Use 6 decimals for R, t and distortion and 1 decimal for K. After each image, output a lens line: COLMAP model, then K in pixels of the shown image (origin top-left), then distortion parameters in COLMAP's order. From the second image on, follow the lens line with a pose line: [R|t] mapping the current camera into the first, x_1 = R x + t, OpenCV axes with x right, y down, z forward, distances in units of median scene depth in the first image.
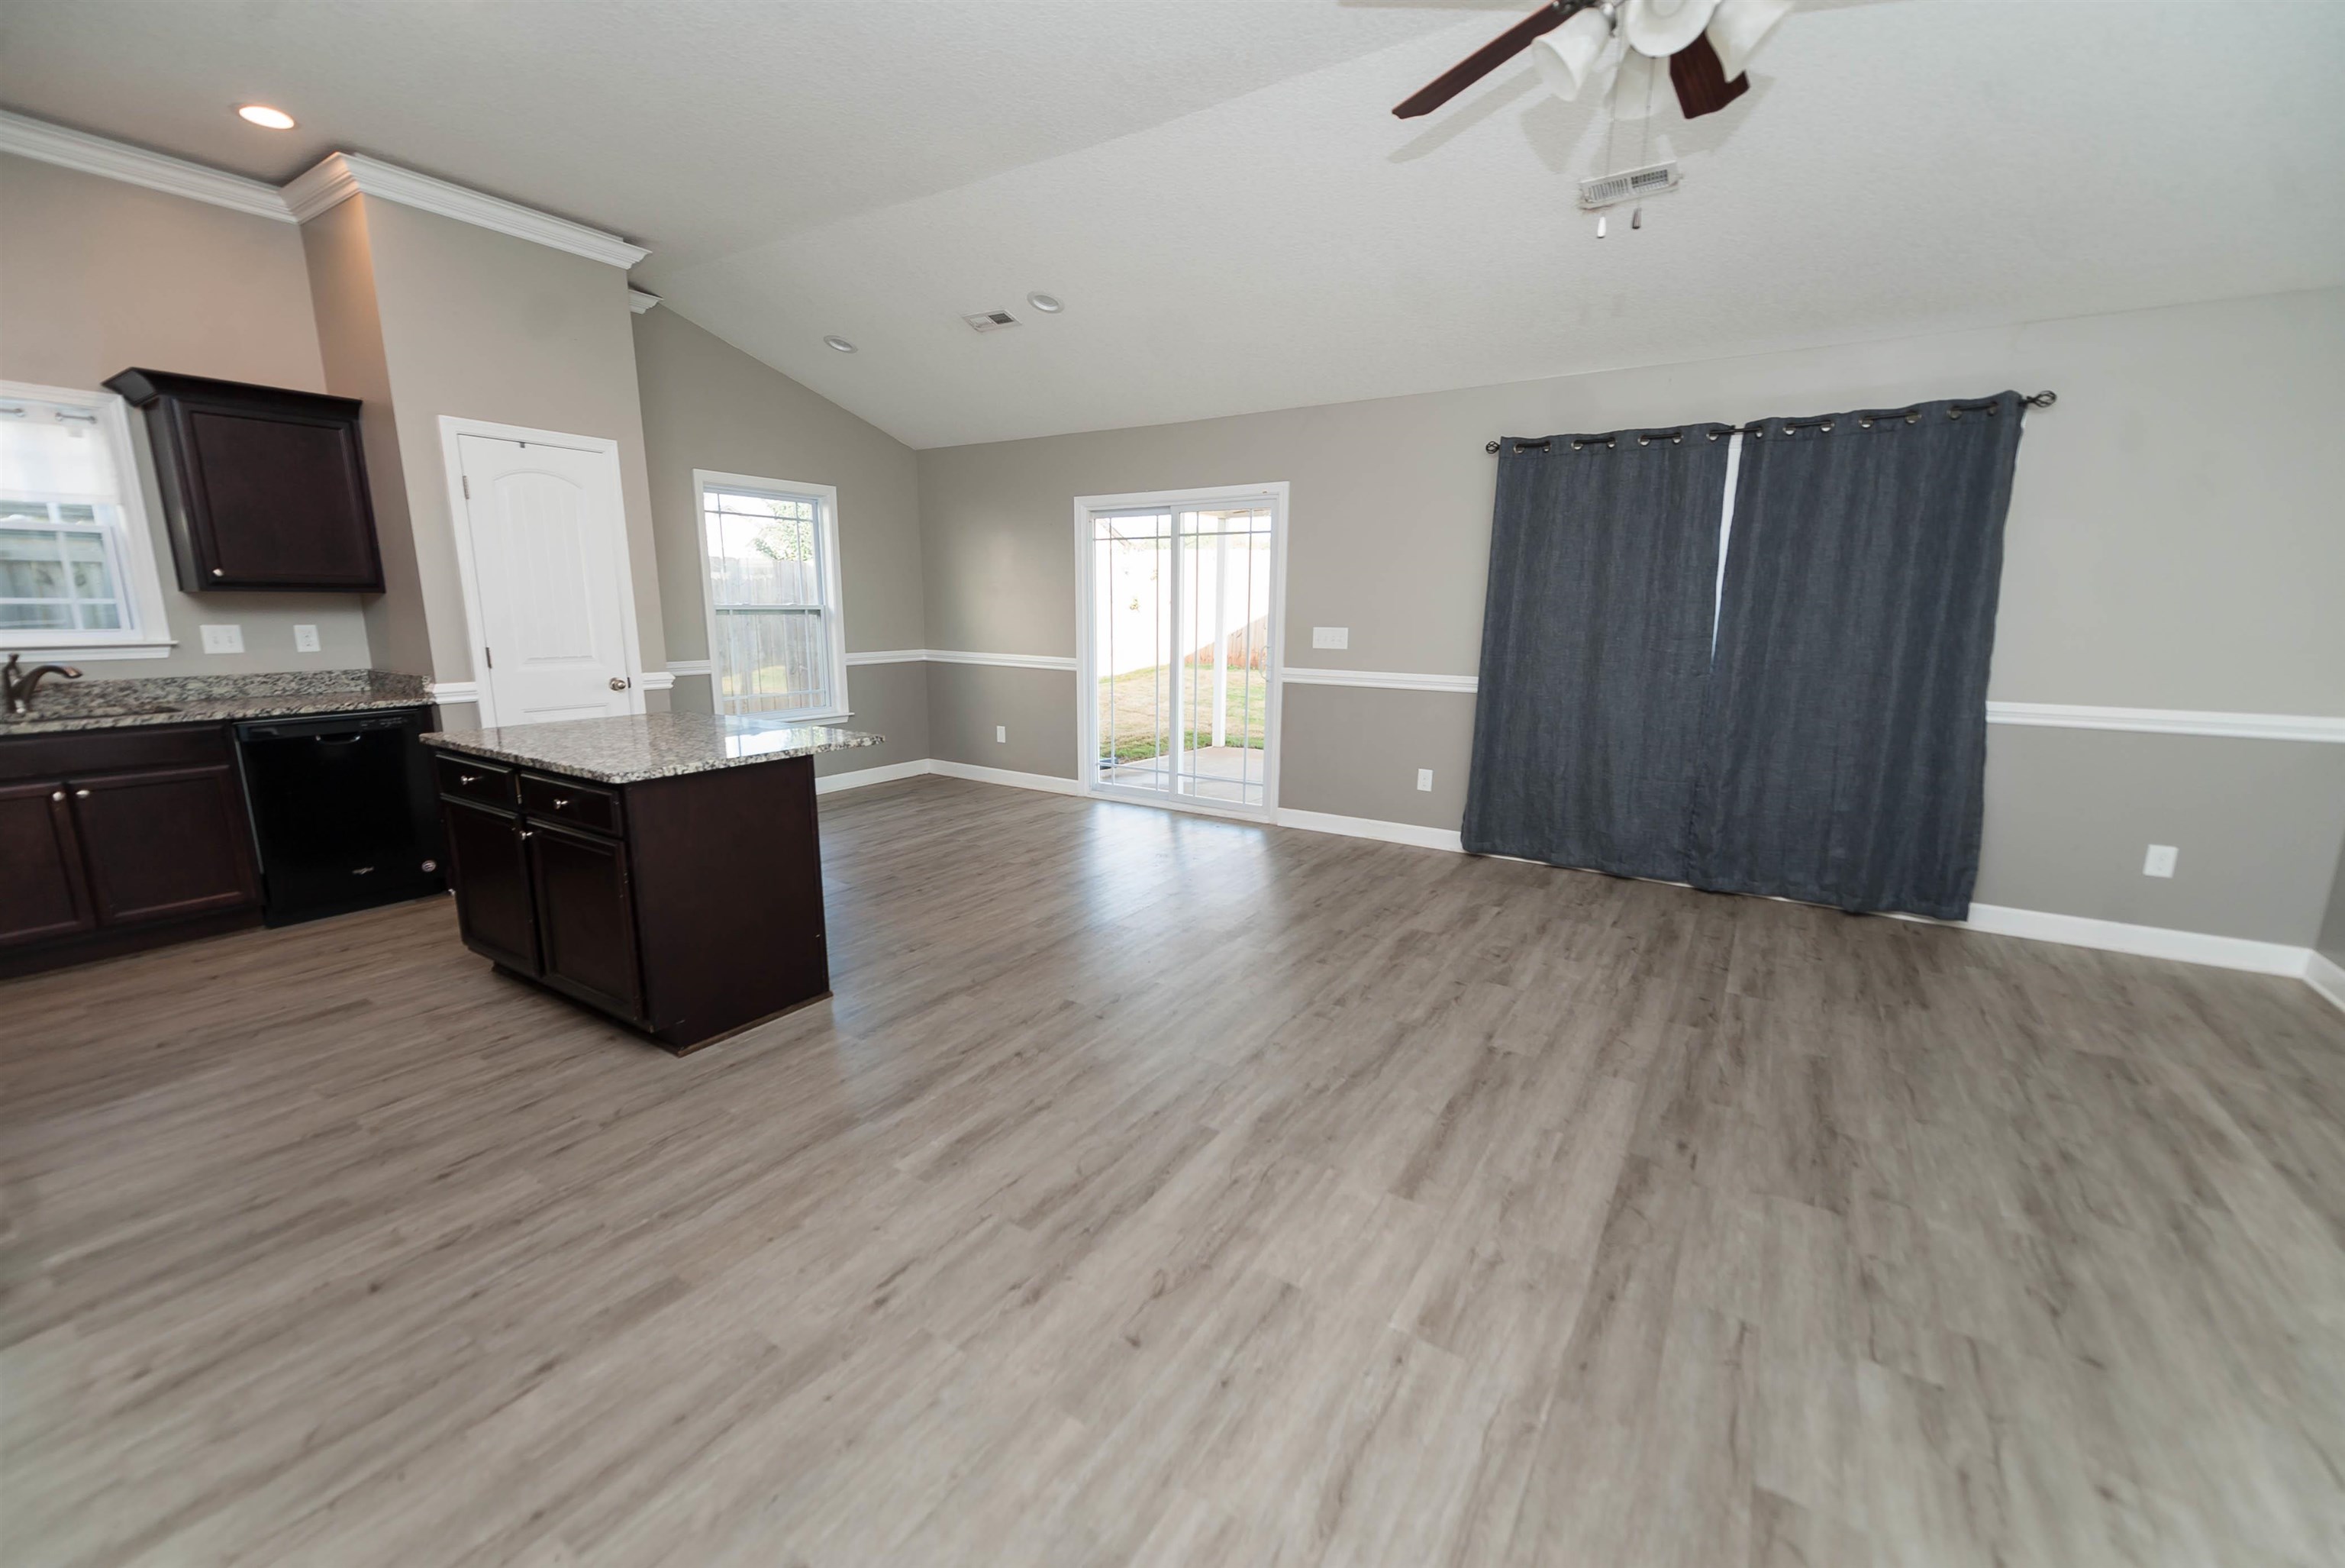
lens RADIAL K [[937.6, 0, 1177.4], [0, 937.6, 794.6], [0, 0, 1]] dist [0.015294, -0.006931]
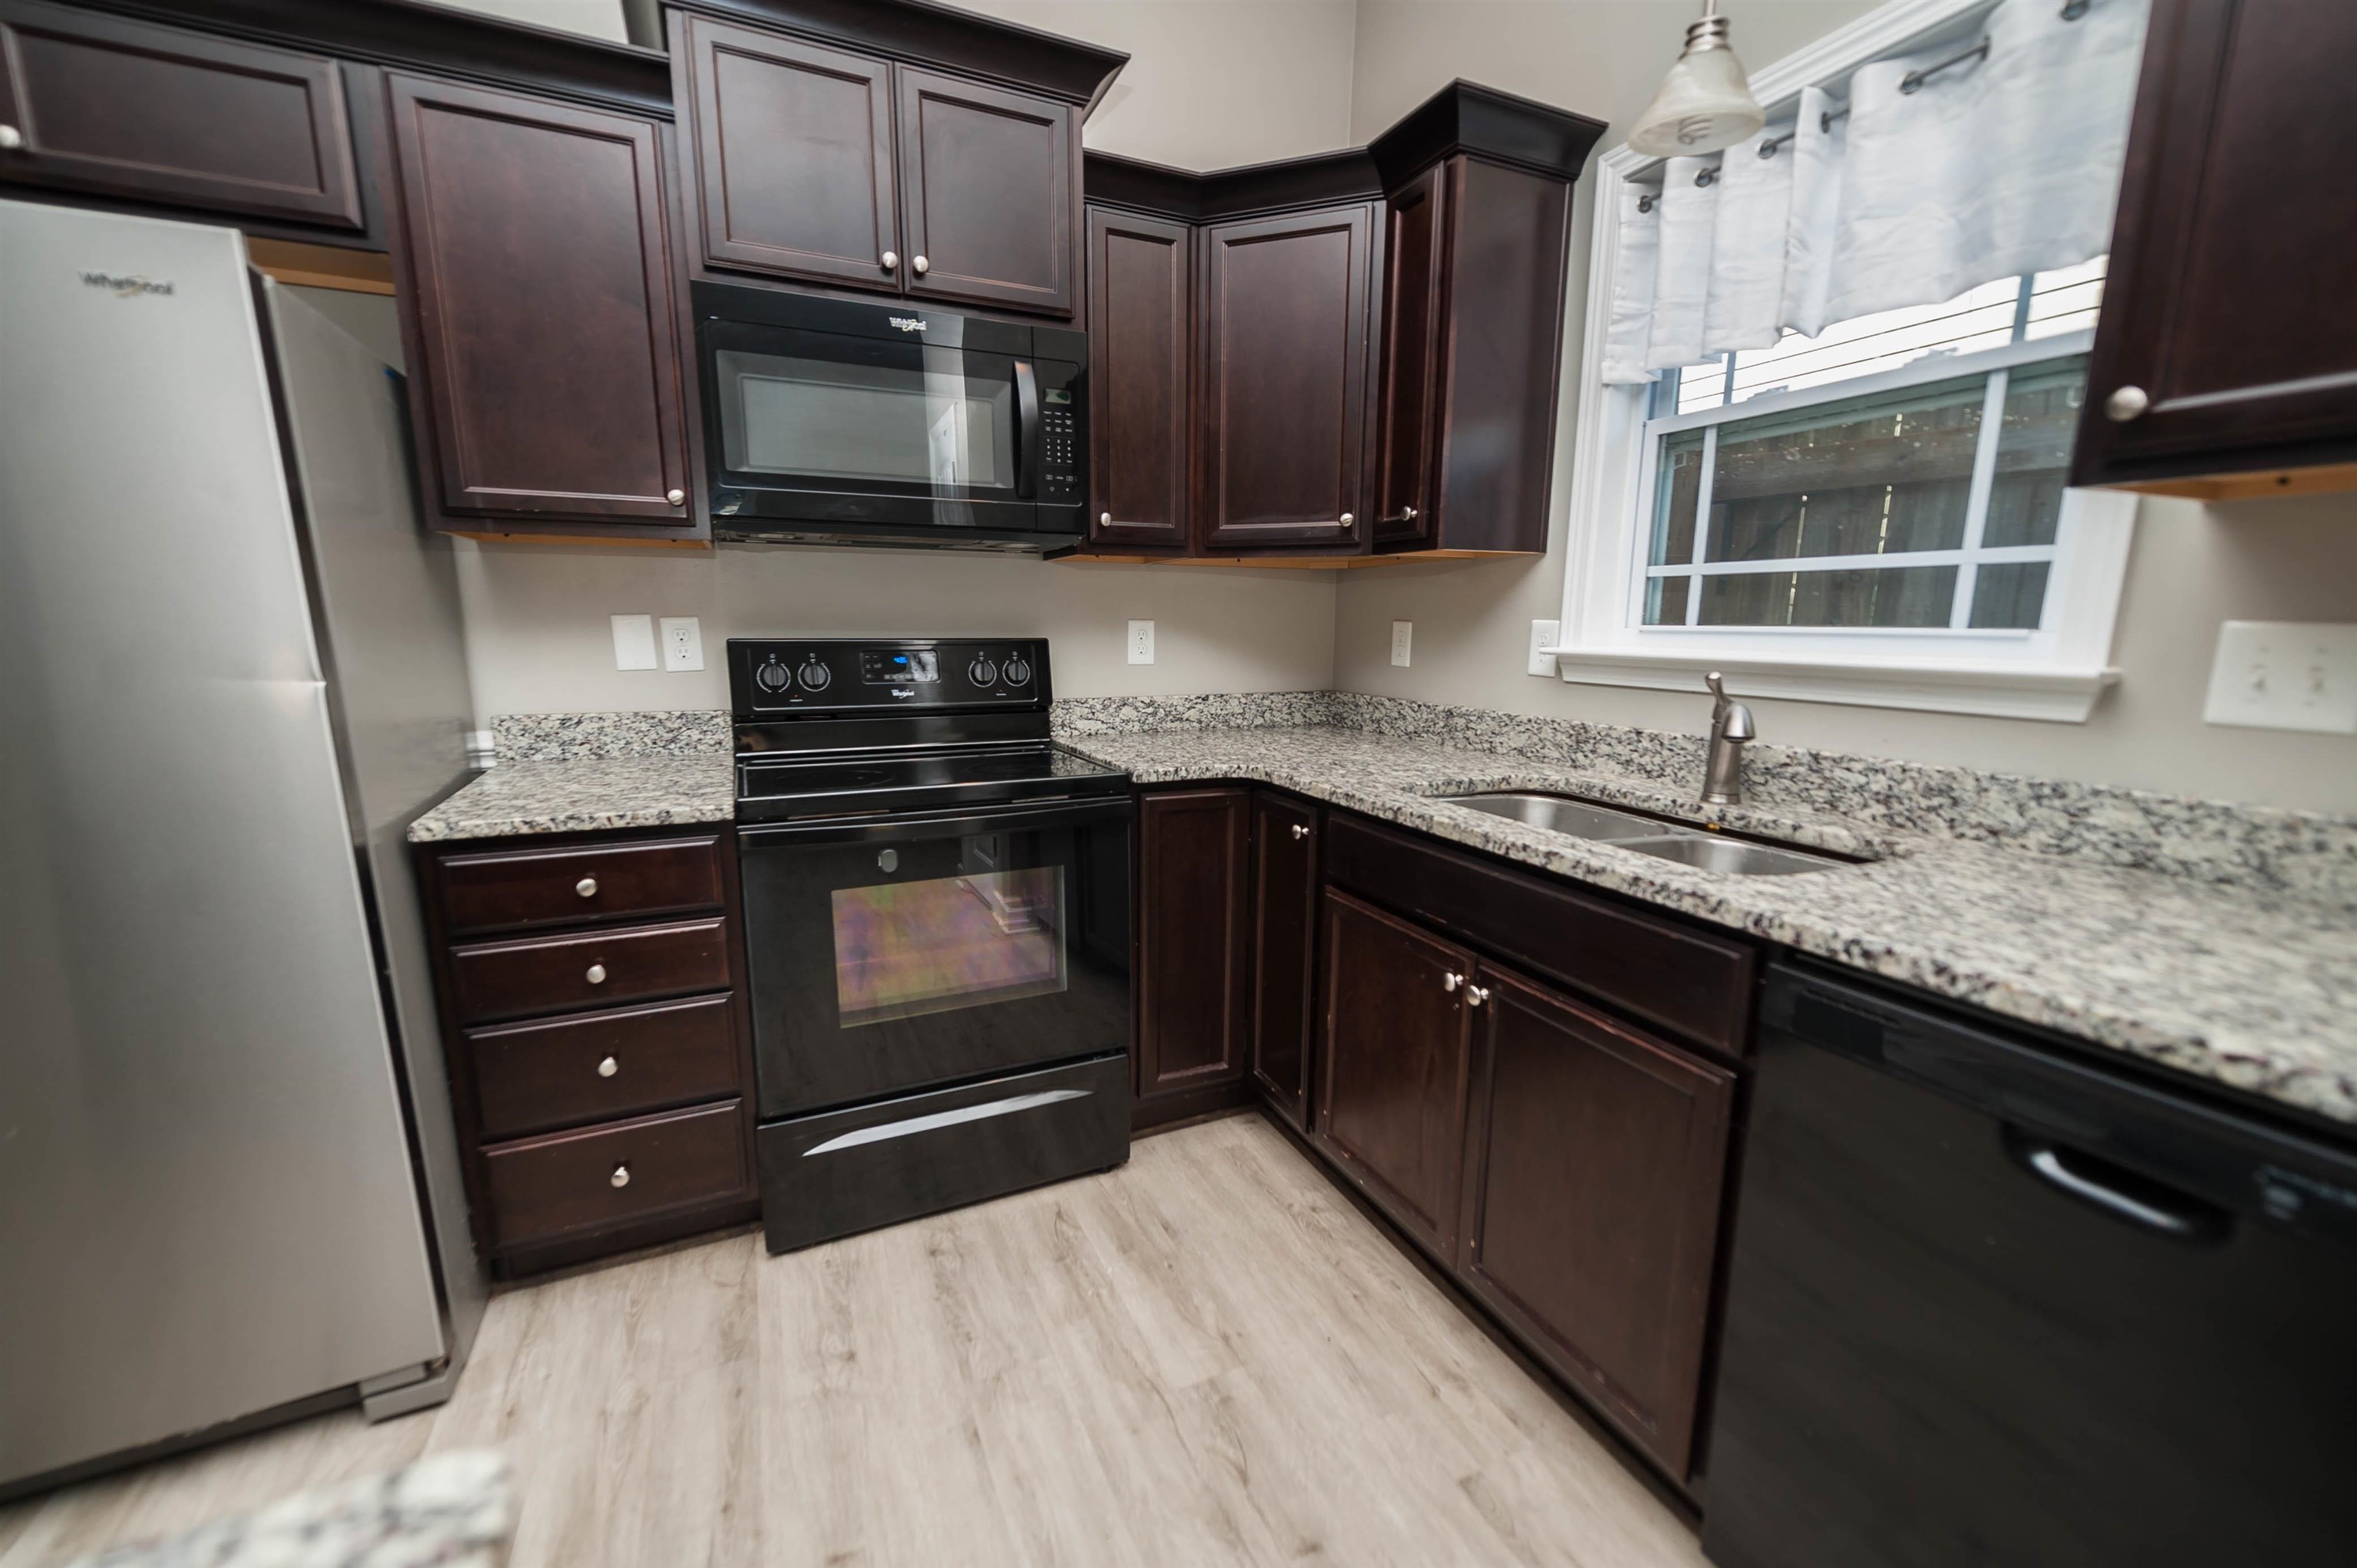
lens RADIAL K [[942.3, 0, 1183.4], [0, 942.3, 794.6], [0, 0, 1]] dist [0.015294, -0.006931]
pose [[-0.541854, 0.140573, -0.828634, -0.688985], [-0.181133, 0.943214, 0.278456, -0.169053], [0.820723, 0.300975, -0.485622, 0.993864]]
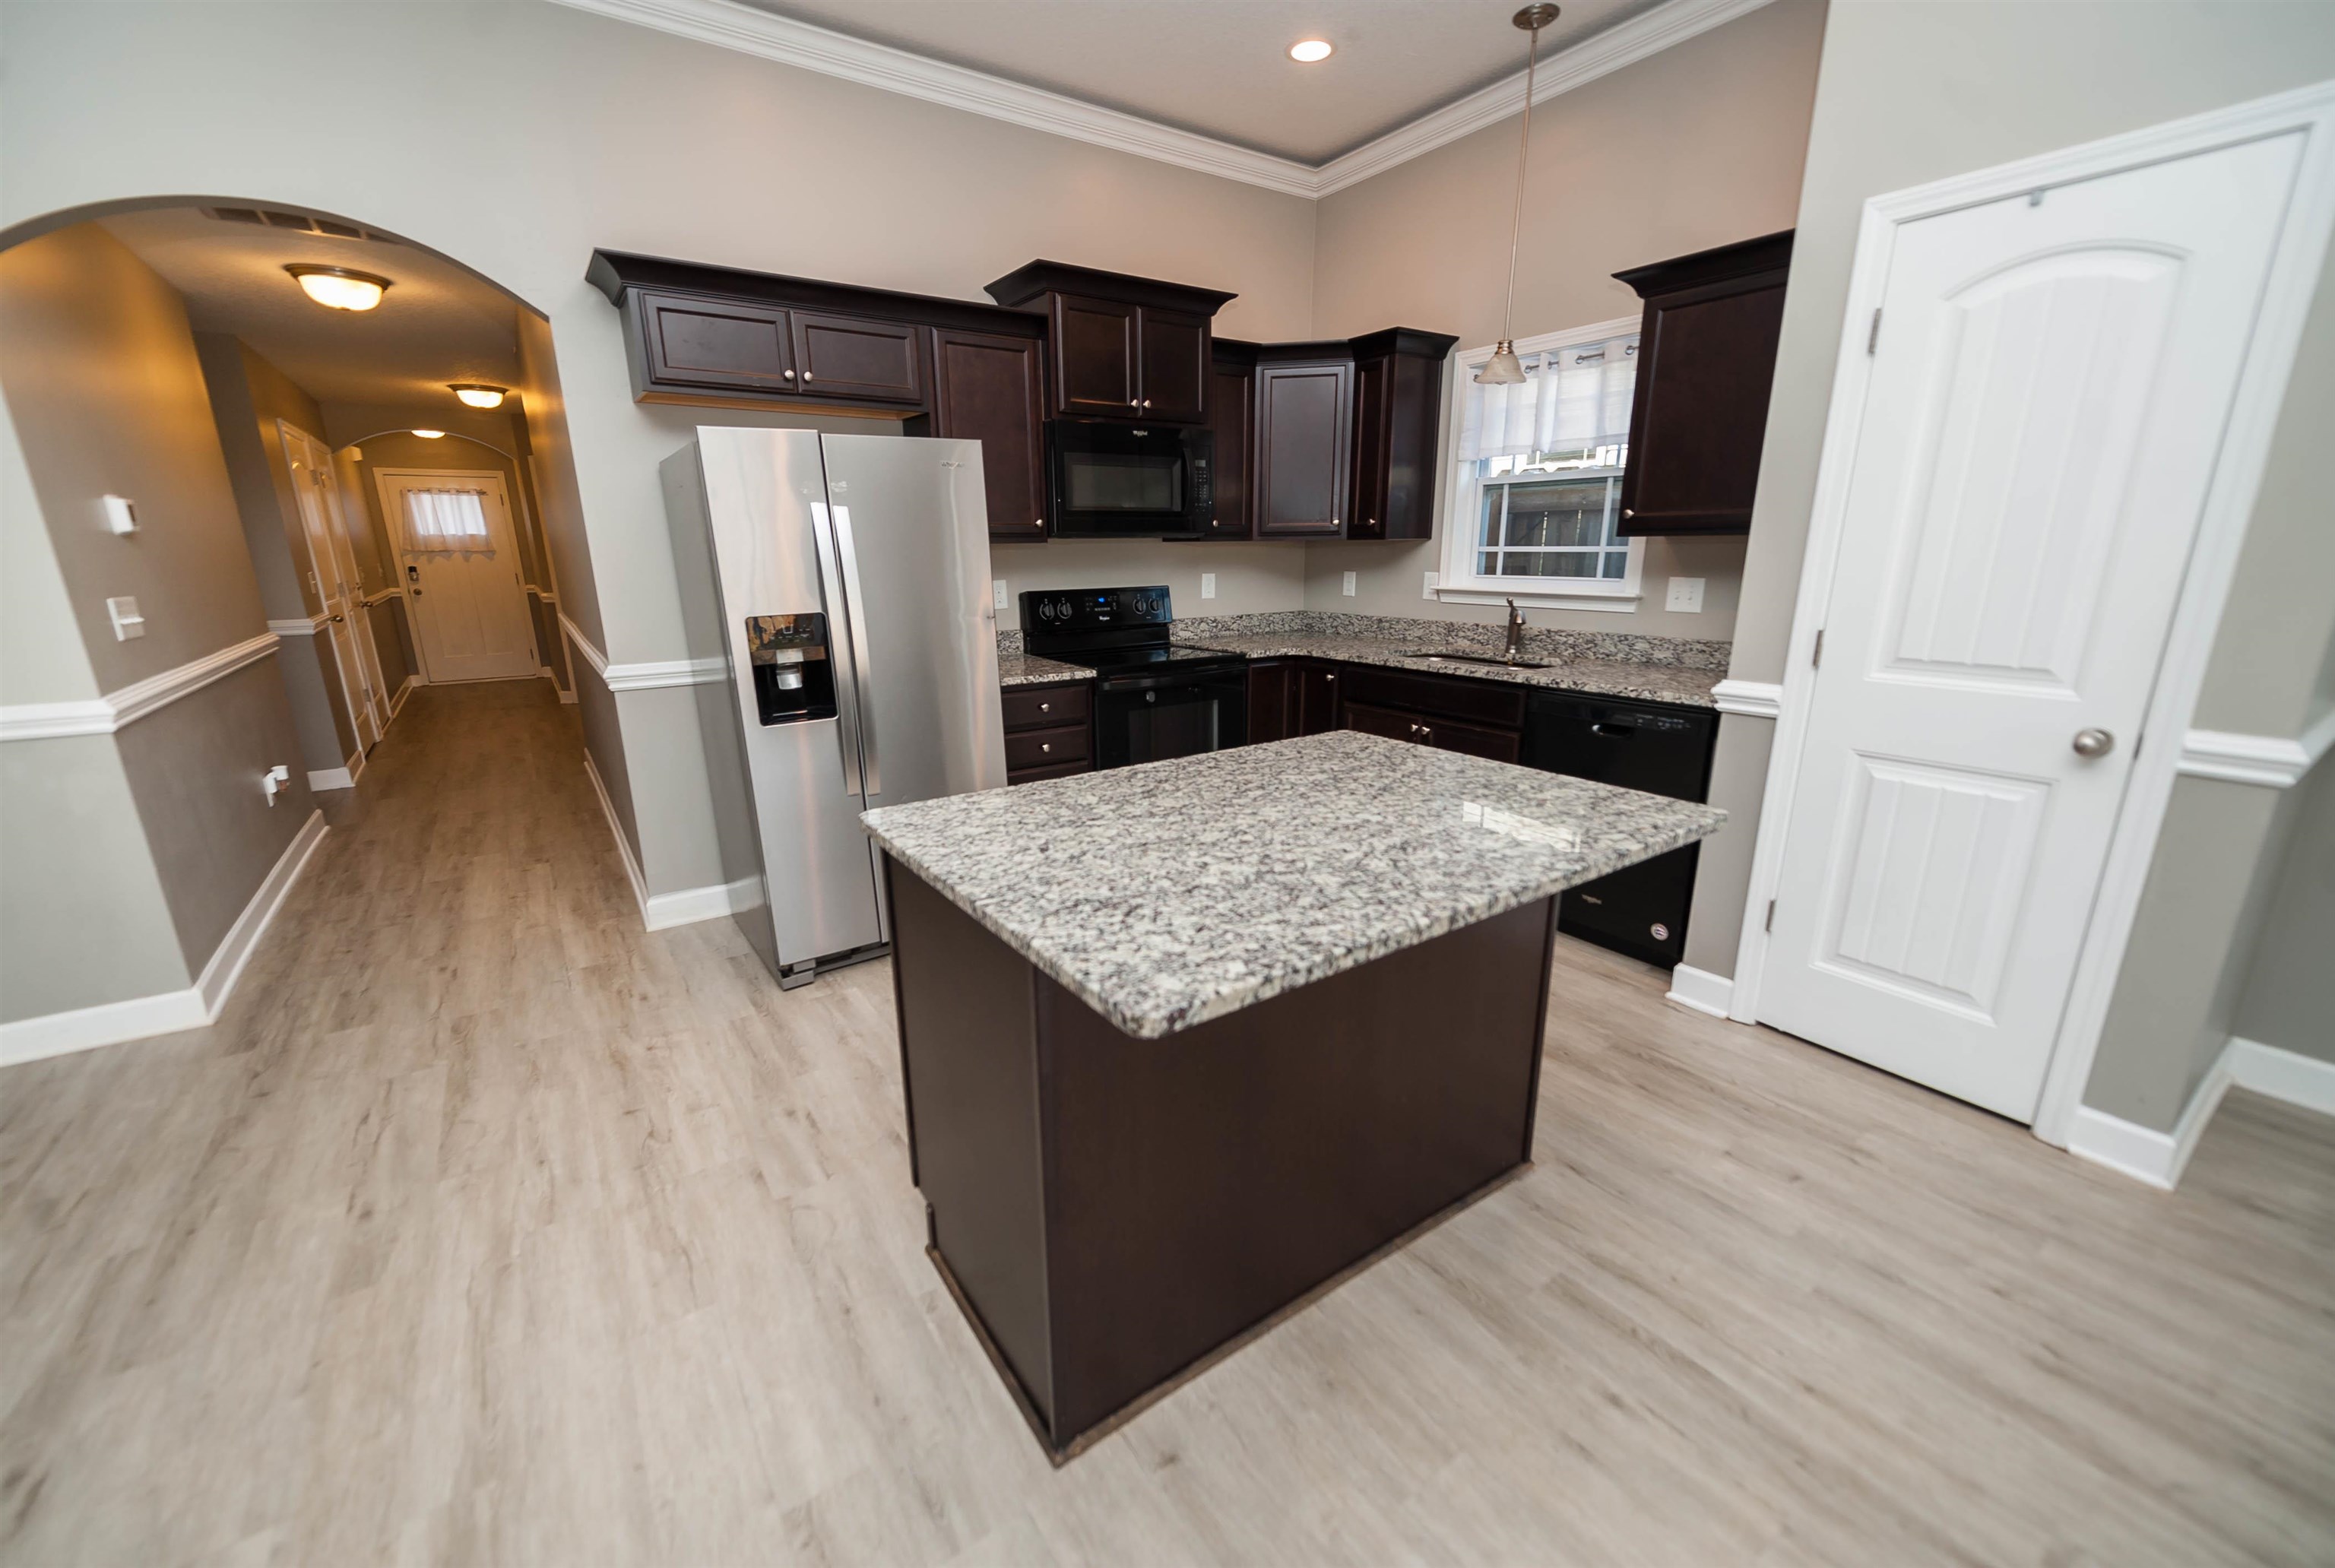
lens RADIAL K [[929.9, 0, 1152.4], [0, 929.9, 793.2], [0, 0, 1]] dist [0.010773, -0.000353]
pose [[-0.394307, 0.233197, -0.888899, -0.066339], [-0.180064, 0.928914, 0.323569, -0.206209], [0.901166, 0.287644, -0.324287, 1.005773]]
